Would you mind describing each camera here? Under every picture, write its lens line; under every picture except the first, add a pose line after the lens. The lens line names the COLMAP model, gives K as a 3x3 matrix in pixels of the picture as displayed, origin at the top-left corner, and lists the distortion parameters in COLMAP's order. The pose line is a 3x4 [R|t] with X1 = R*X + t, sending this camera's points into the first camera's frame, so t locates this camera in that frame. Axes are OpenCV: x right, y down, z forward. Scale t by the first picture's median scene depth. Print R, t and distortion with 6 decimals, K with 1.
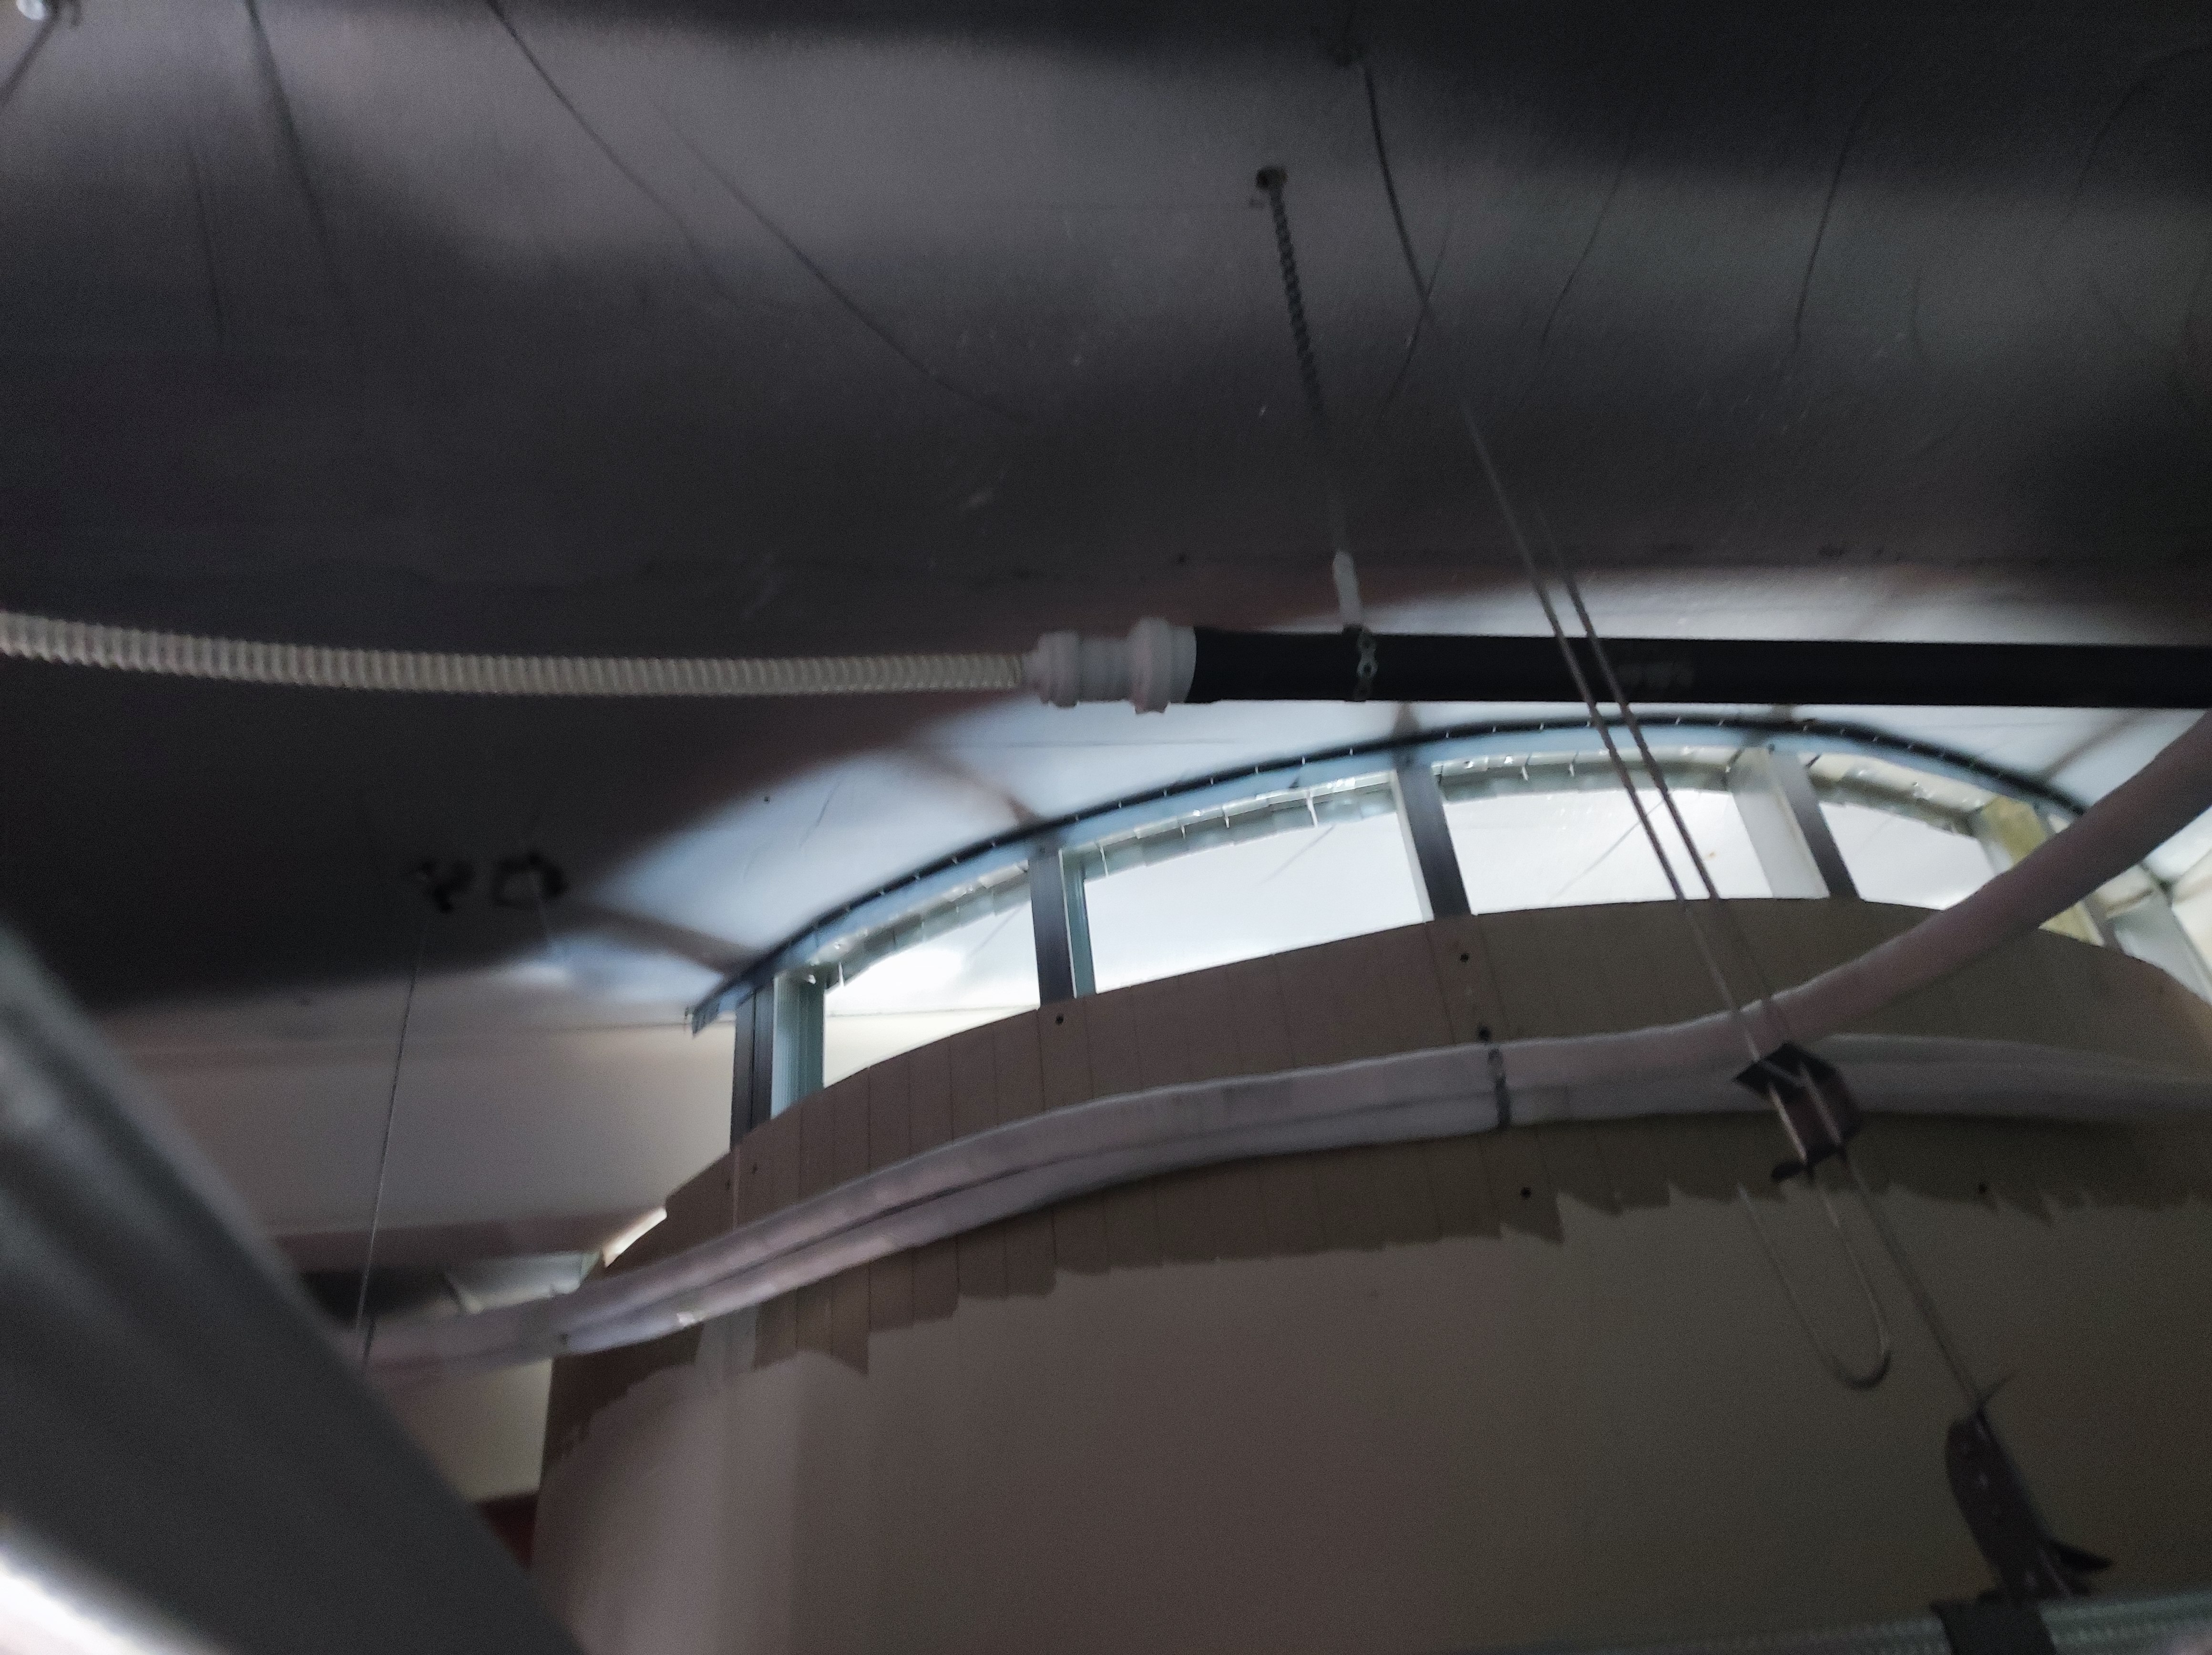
lens RADIAL K [[1593.8, 0, 1106.0], [0, 1593.8, 827.5], [0, 0, 1]] dist [-0.004065, 0.000576]
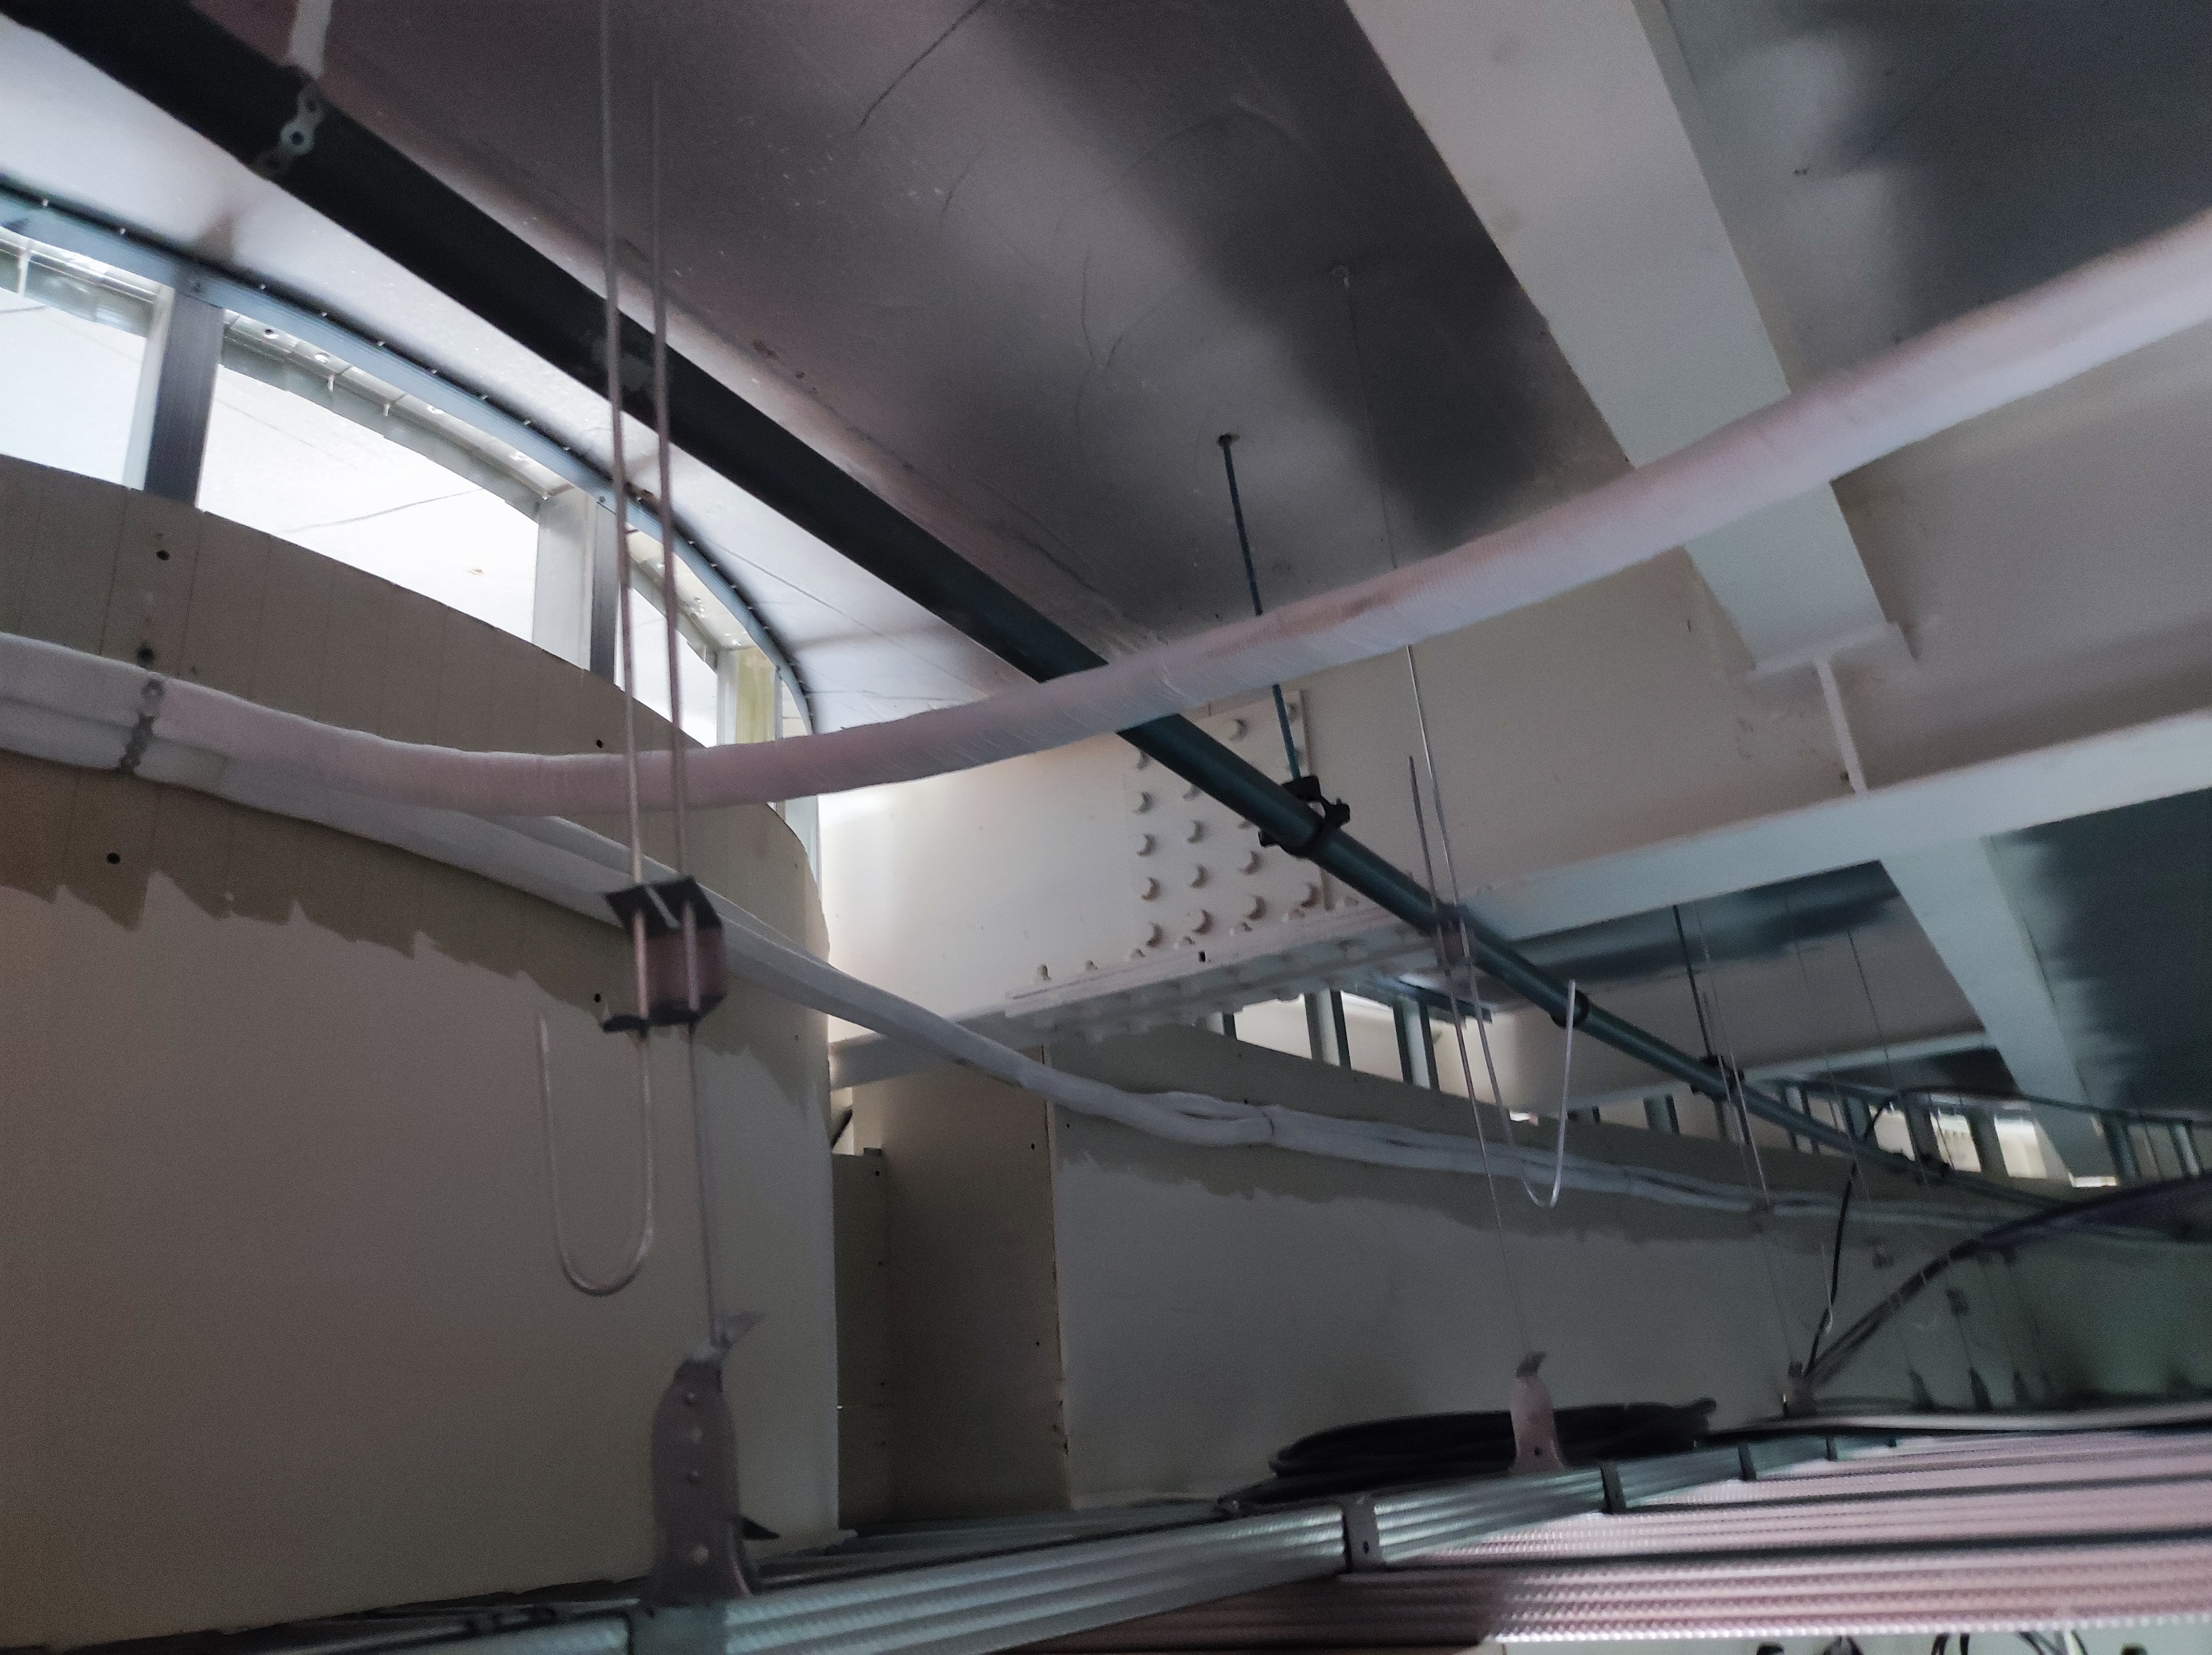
lens RADIAL K [[1593.8, 0, 1106.0], [0, 1593.8, 827.5], [0, 0, 1]] dist [-0.004065, 0.000576]
pose [[0.606190, 0.328194, 0.724446, -0.012697], [-0.449171, 0.892985, -0.028697, 0.016029], [-0.656338, -0.308004, 0.688734, 0.125333]]
